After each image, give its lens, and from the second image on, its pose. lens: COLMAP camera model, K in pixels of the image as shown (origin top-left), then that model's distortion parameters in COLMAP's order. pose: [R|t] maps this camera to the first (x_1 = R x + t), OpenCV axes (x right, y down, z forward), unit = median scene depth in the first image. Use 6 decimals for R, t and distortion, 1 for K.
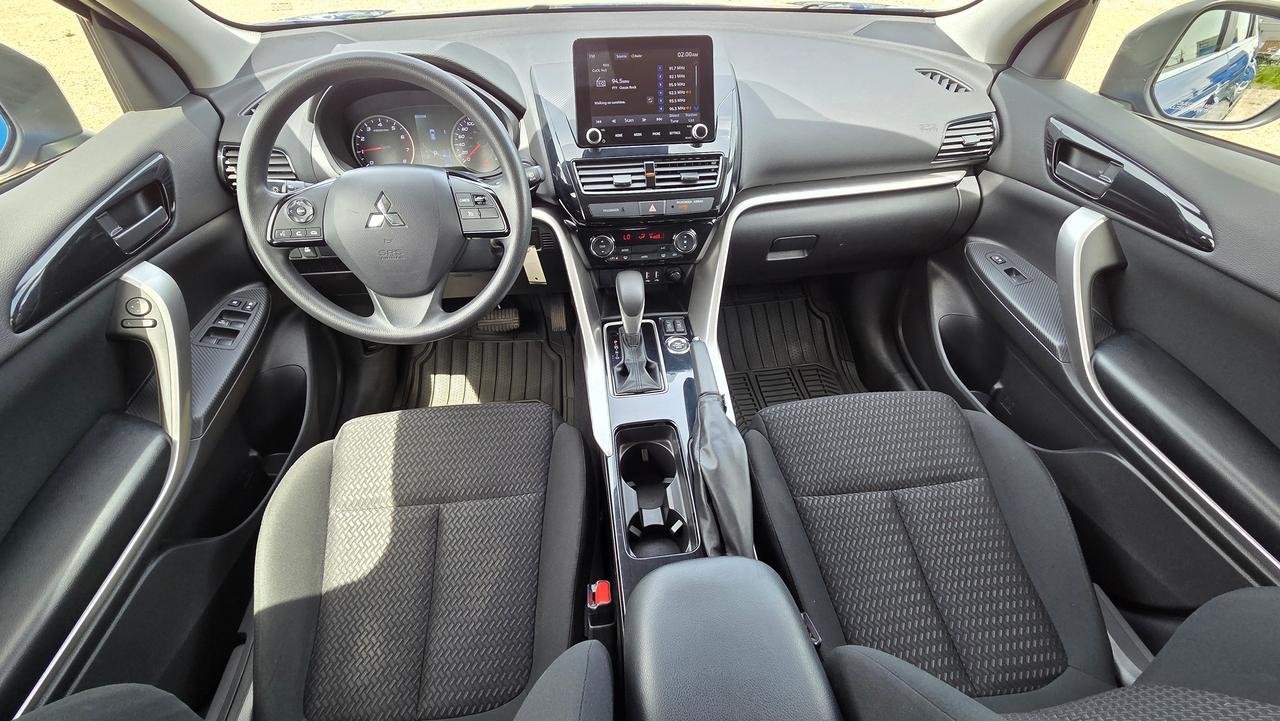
lens RADIAL K [[523.4, 0, 640.4], [0, 523.4, 361.2], [0, 0, 1]] dist [0.004464, -0.001703]
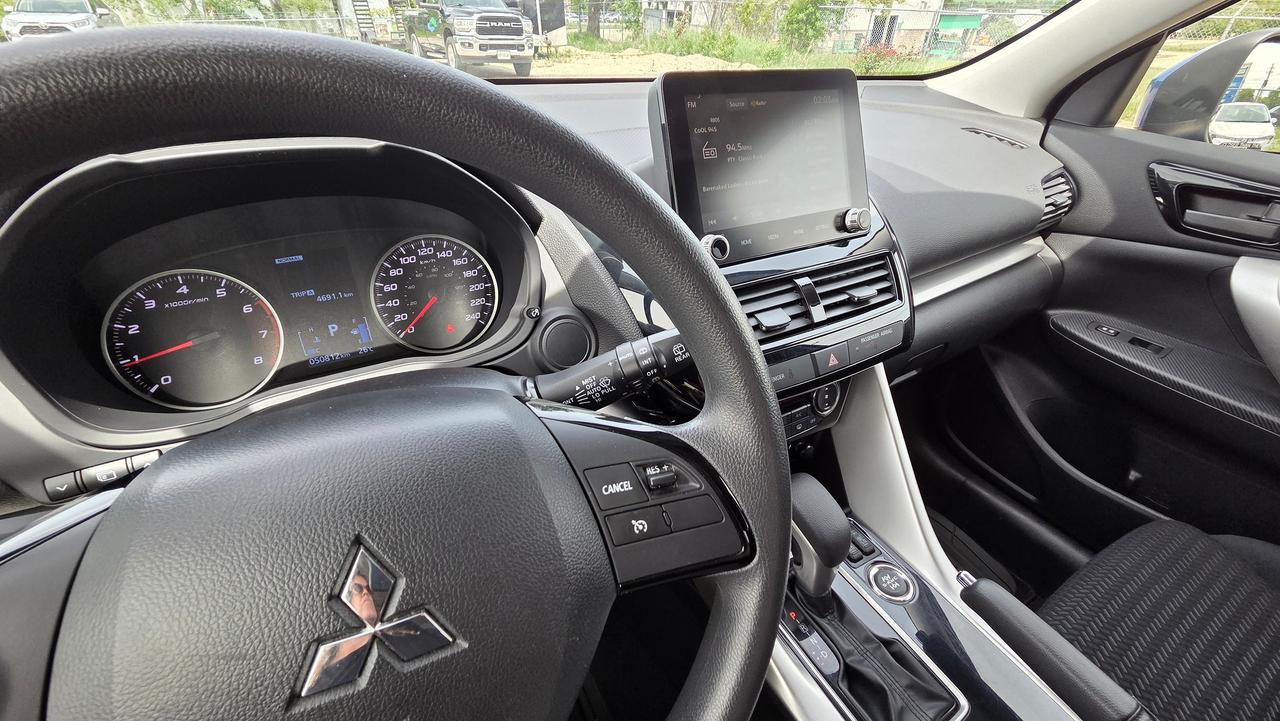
lens RADIAL K [[523.4, 0, 641.1], [0, 523.4, 358.5], [0, 0, 1]] dist [0.004464, -0.001703]
pose [[0.916991, -0.194907, 0.348051, -0.337483], [0.257261, 0.955768, -0.142564, -0.260446], [-0.304869, 0.220270, 0.926572, 0.545482]]
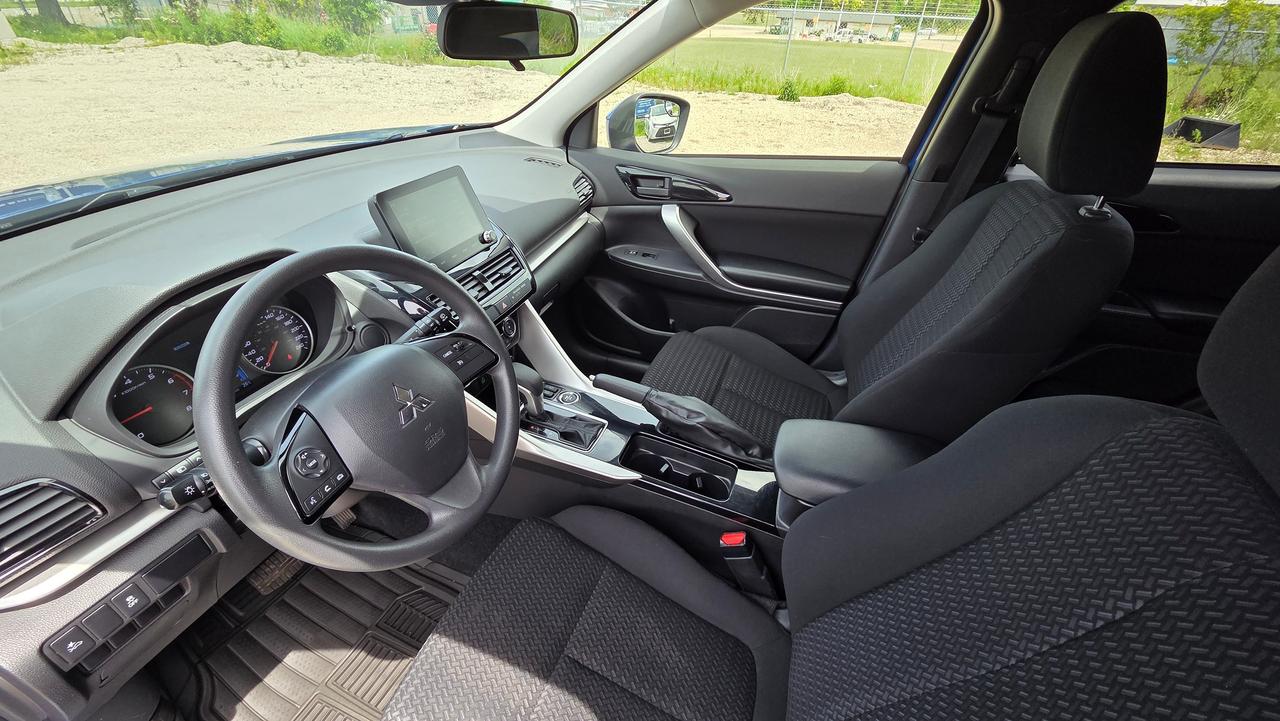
lens RADIAL K [[523.4, 0, 636.2], [0, 523.4, 359.1], [0, 0, 1]] dist [0.004464, -0.001703]
pose [[0.462617, -0.483496, 0.743113, -0.727805], [0.597518, 0.789264, 0.141545, -0.184393], [-0.654948, 0.378543, 0.654024, 0.109496]]
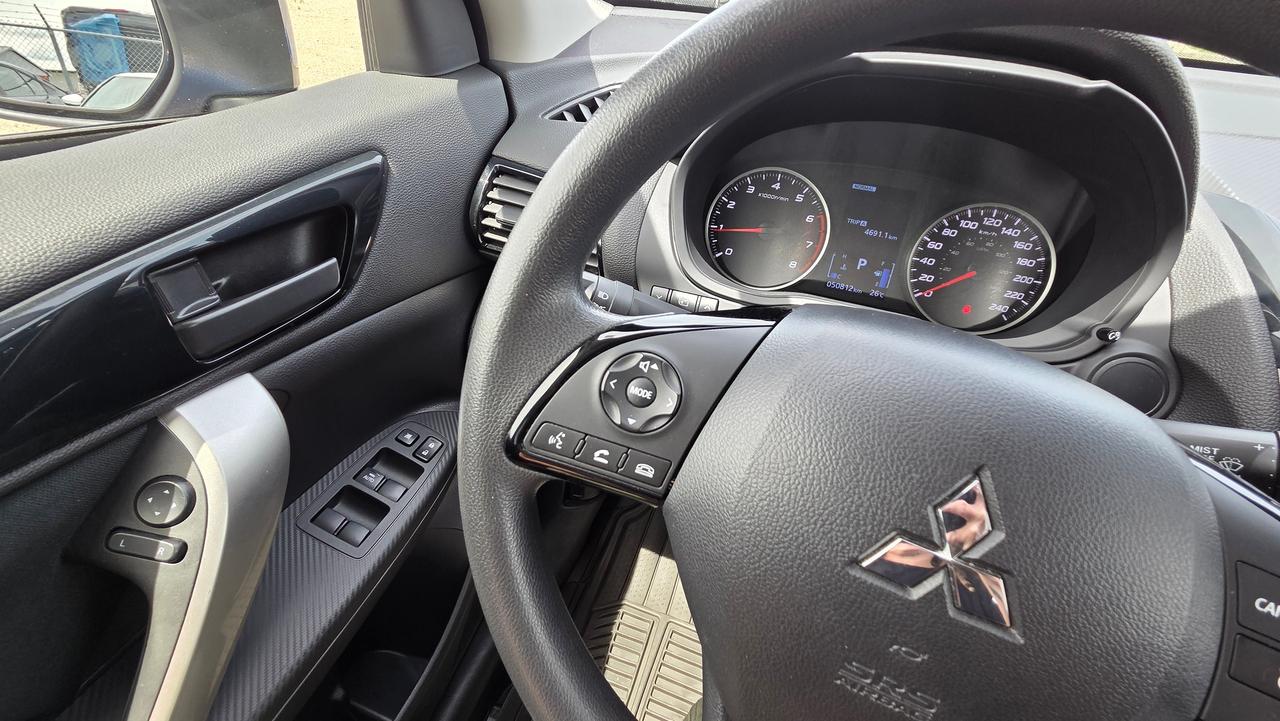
lens RADIAL K [[523.4, 0, 639.5], [0, 523.4, 359.8], [0, 0, 1]] dist [0.004464, -0.001703]
pose [[0.908305, 0.302127, -0.289312, -0.448273], [-0.336201, 0.938788, -0.075144, -0.232668], [0.248899, 0.165520, 0.954281, 0.561682]]
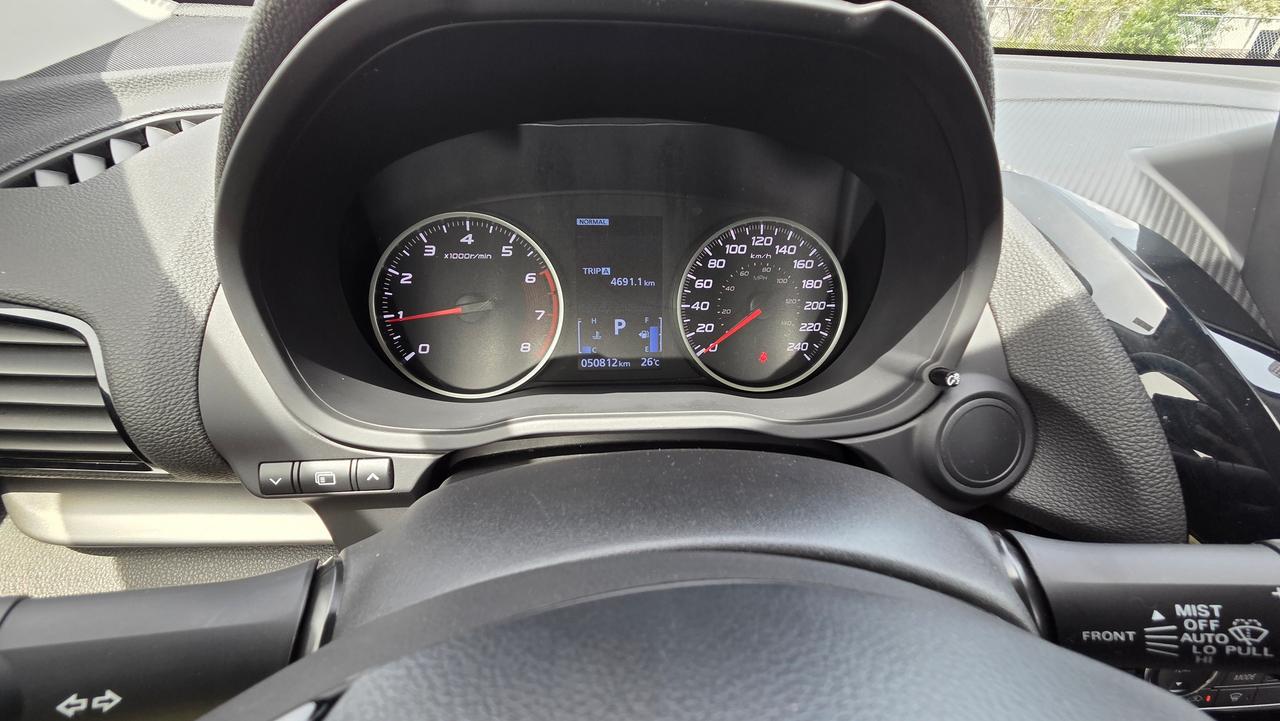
lens RADIAL K [[523.4, 0, 640.6], [0, 523.4, 358.3], [0, 0, 1]] dist [0.004464, -0.001703]
pose [[0.998764, 0.048238, 0.011981, -0.415856], [-0.045146, 0.981270, -0.187272, -0.345093], [-0.020791, 0.186500, 0.982235, 0.741725]]
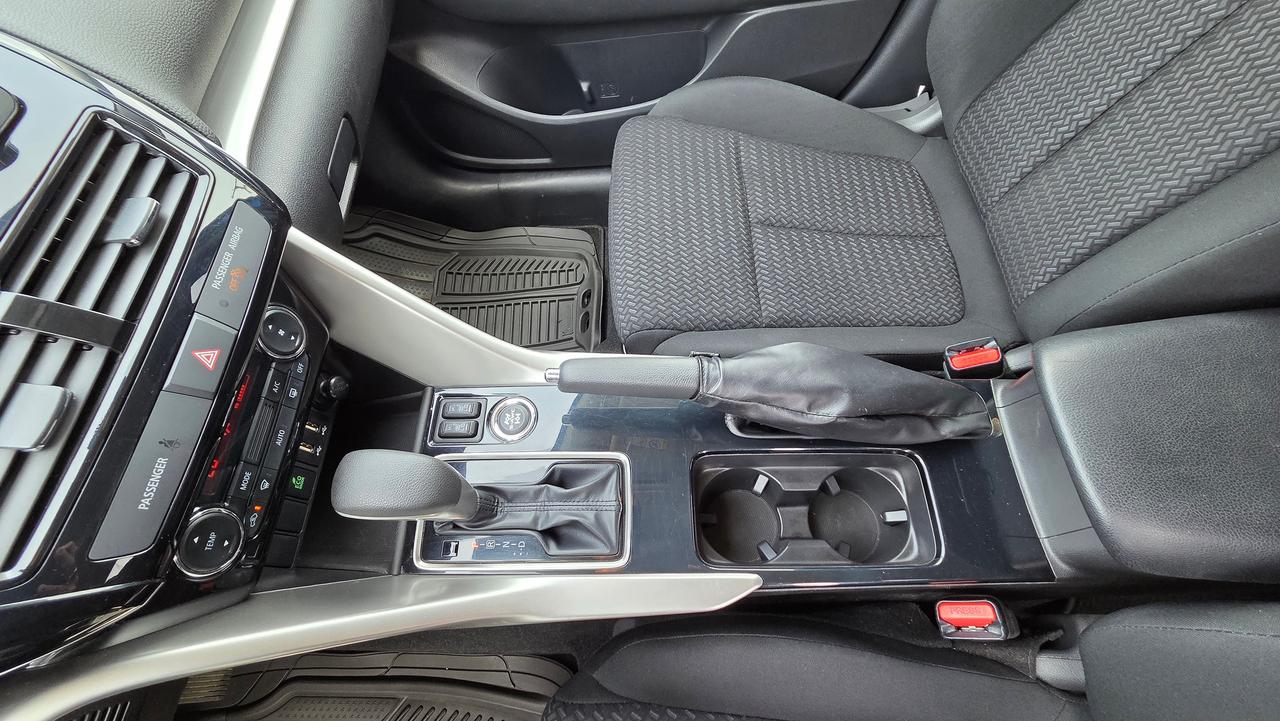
lens RADIAL K [[523.4, 0, 634.3], [0, 523.4, 360.0], [0, 0, 1]] dist [0.004464, -0.001703]
pose [[0.110827, -0.898440, 0.424880, -0.087030], [0.737467, 0.360931, 0.570851, -0.273934], [-0.666228, 0.250069, 0.702571, 0.575298]]
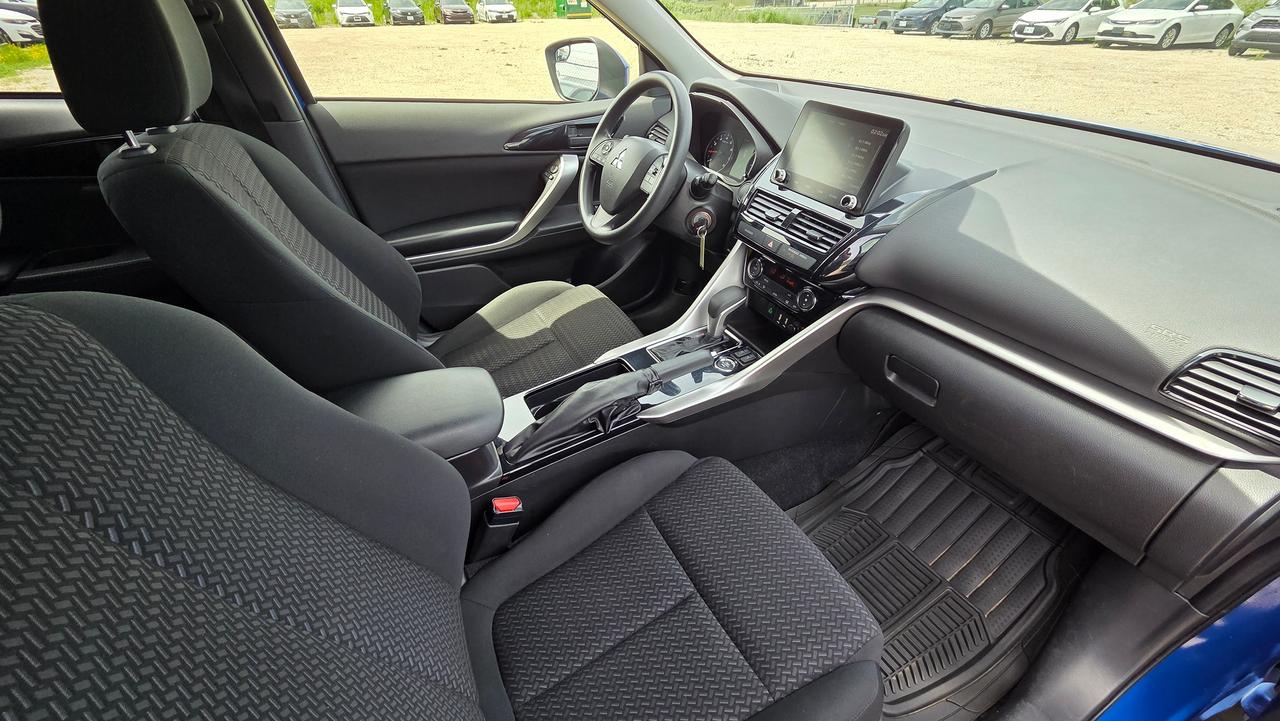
lens RADIAL K [[523.4, 0, 638.4], [0, 523.4, 359.0], [0, 0, 1]] dist [0.004464, -0.001703]
pose [[0.362770, 0.538283, -0.760690, 0.877482], [-0.648350, 0.732129, 0.208878, -0.159199], [0.669358, 0.417419, 0.614590, 0.223331]]
